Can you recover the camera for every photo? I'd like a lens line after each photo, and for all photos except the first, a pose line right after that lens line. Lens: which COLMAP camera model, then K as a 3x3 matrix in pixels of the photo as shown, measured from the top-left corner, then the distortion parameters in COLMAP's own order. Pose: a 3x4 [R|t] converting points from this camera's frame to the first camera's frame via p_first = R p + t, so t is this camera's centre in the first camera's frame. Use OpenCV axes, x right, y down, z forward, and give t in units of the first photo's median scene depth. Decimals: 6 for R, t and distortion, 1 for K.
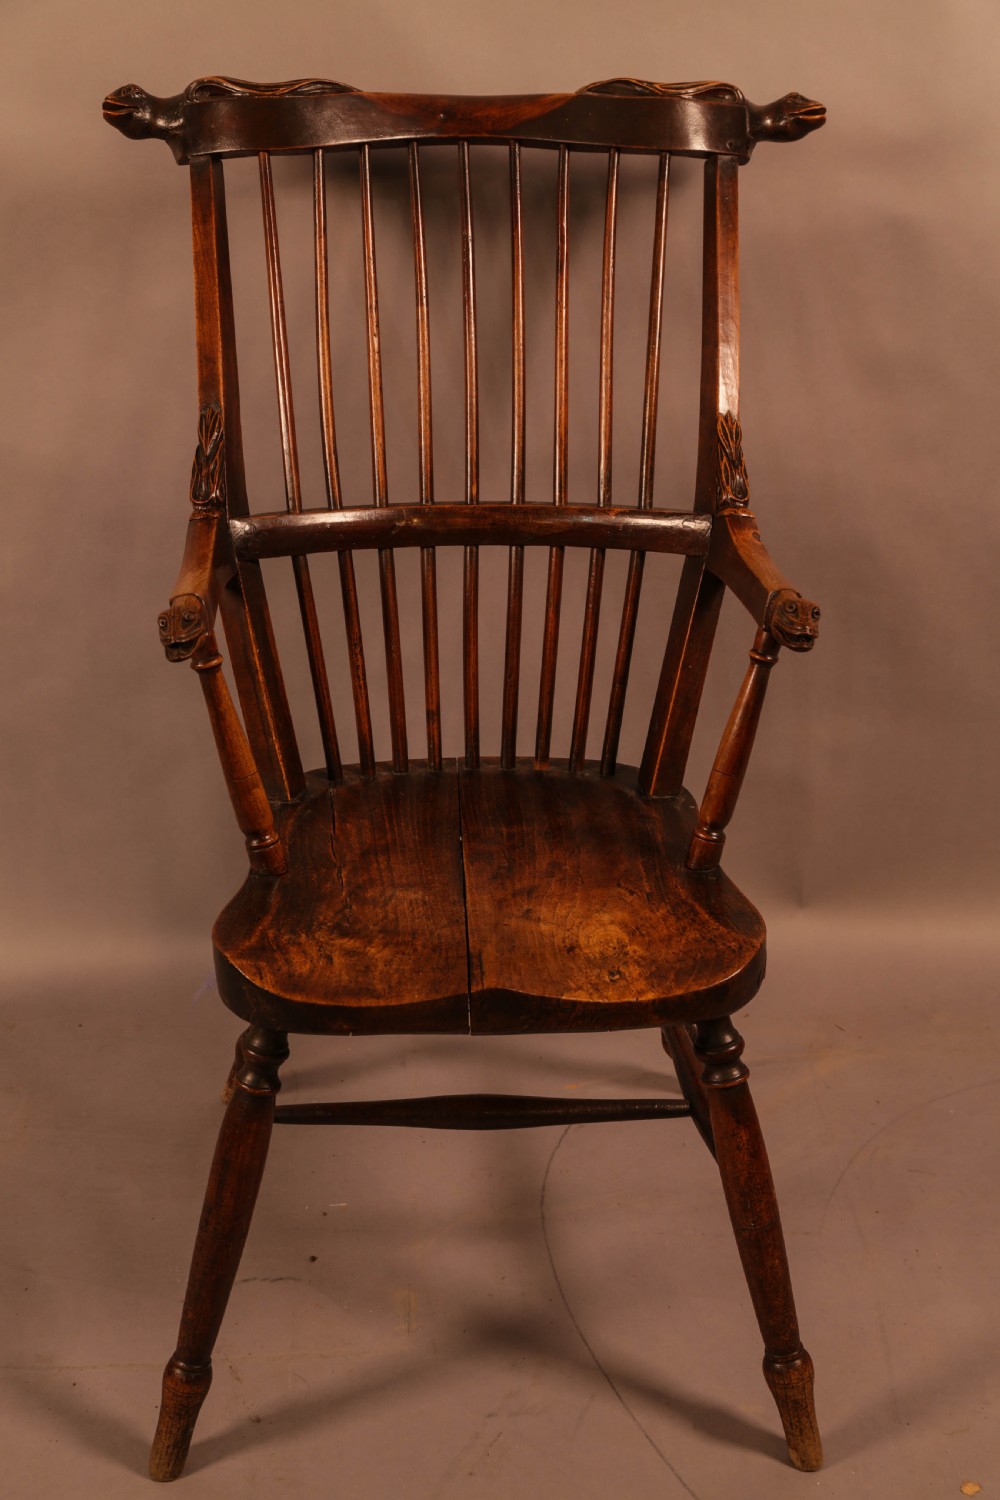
lens RADIAL K [[1878.3, 0, 500.0], [0, 1878.3, 750.0], [0, 0, 1]] dist [0.088595, 0.032300]
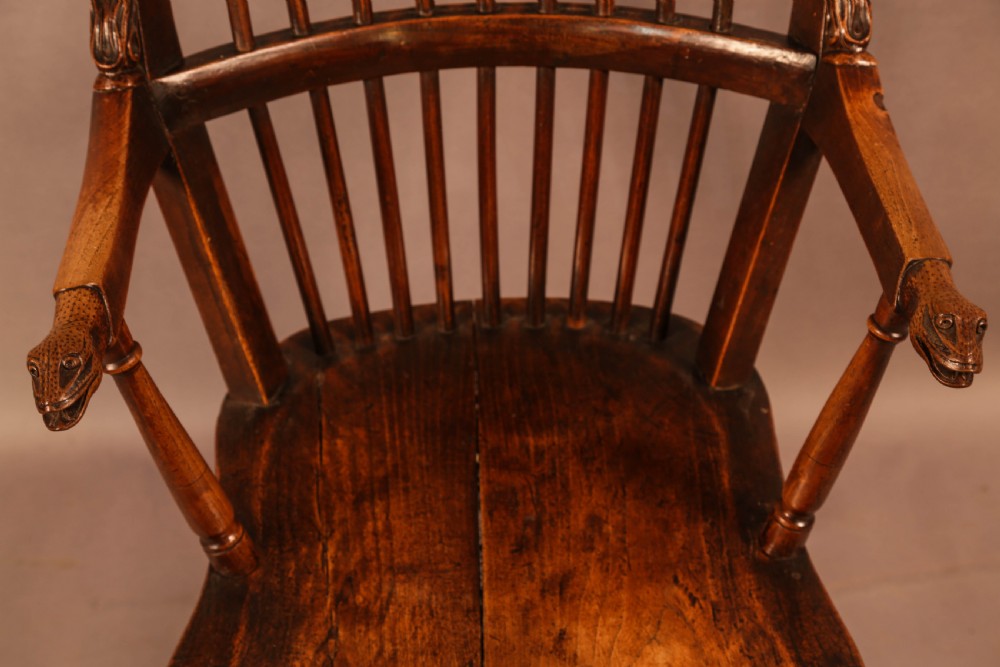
lens RADIAL K [[1469.5, 0, 500.0], [0, 1469.5, 333.5], [0, 0, 1]] dist [0.142021, 0.032019]
pose [[0.999737, -0.004271, -0.022511, 0.003528], [0.012251, 0.929886, 0.367644, -0.243035], [0.019362, -0.367824, 0.929694, 0.436810]]
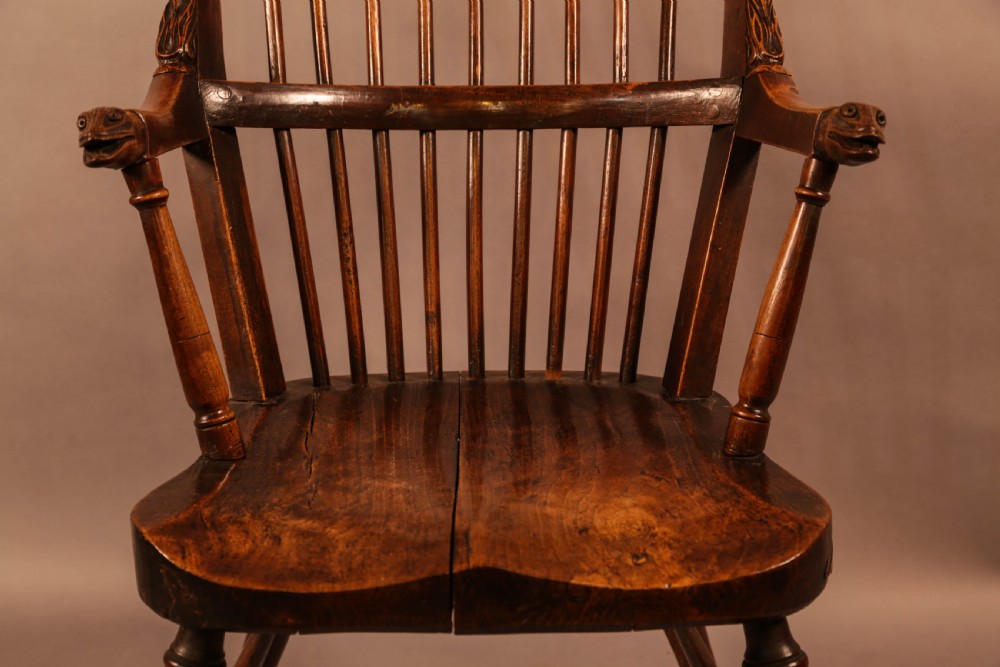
lens RADIAL K [[1469.5, 0, 500.0], [0, 1469.5, 333.5], [0, 0, 1]] dist [0.142021, 0.032019]
pose [[0.999575, -0.003319, -0.028974, 0.018494], [-0.001396, 0.986918, -0.161219, 0.110691], [0.029130, 0.161191, 0.986493, 0.332309]]
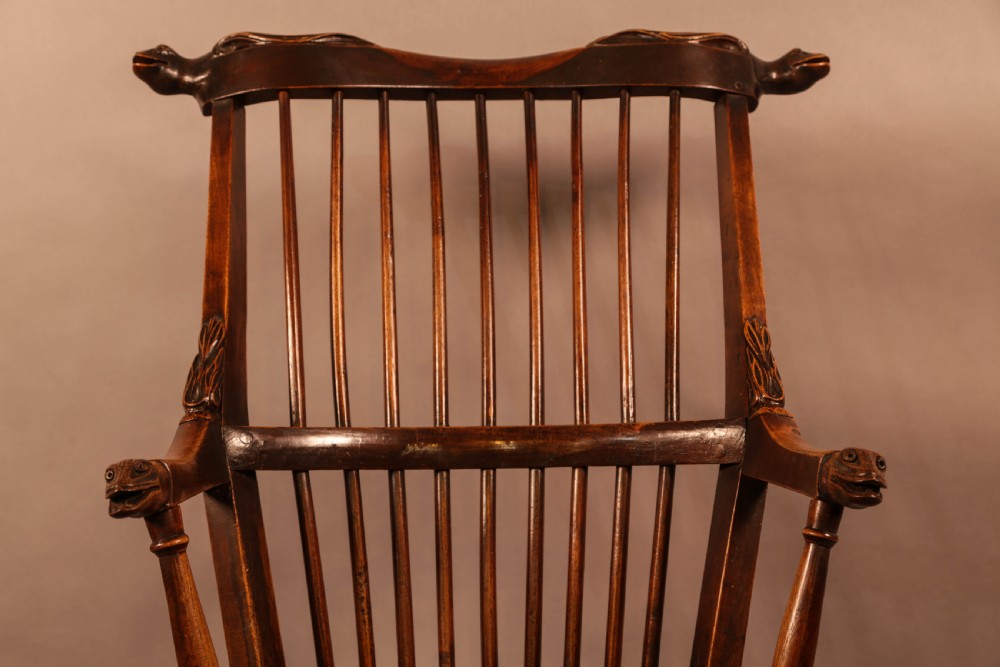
lens RADIAL K [[1469.5, 0, 500.0], [0, 1469.5, 333.5], [0, 0, 1]] dist [0.142021, 0.032019]
pose [[0.999193, -0.018523, -0.035654, 0.019373], [0.004050, 0.929305, -0.369291, 0.105953], [0.039974, 0.368848, 0.928630, 0.314479]]
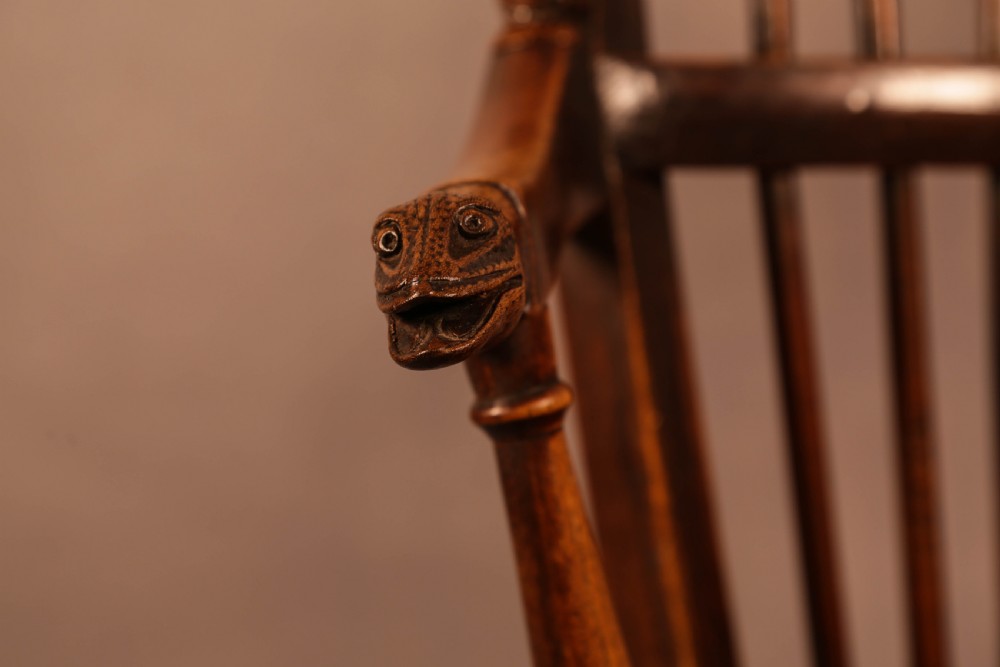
lens RADIAL K [[2470.9, 0, 500.0], [0, 2470.9, 333.5], [0, 0, 1]] dist [0.383905, 0.202170]
pose [[0.987542, 0.035776, -0.153235, -0.087425], [-0.059958, 0.985899, -0.156230, 0.006692], [0.145485, 0.163472, 0.975762, 0.540518]]
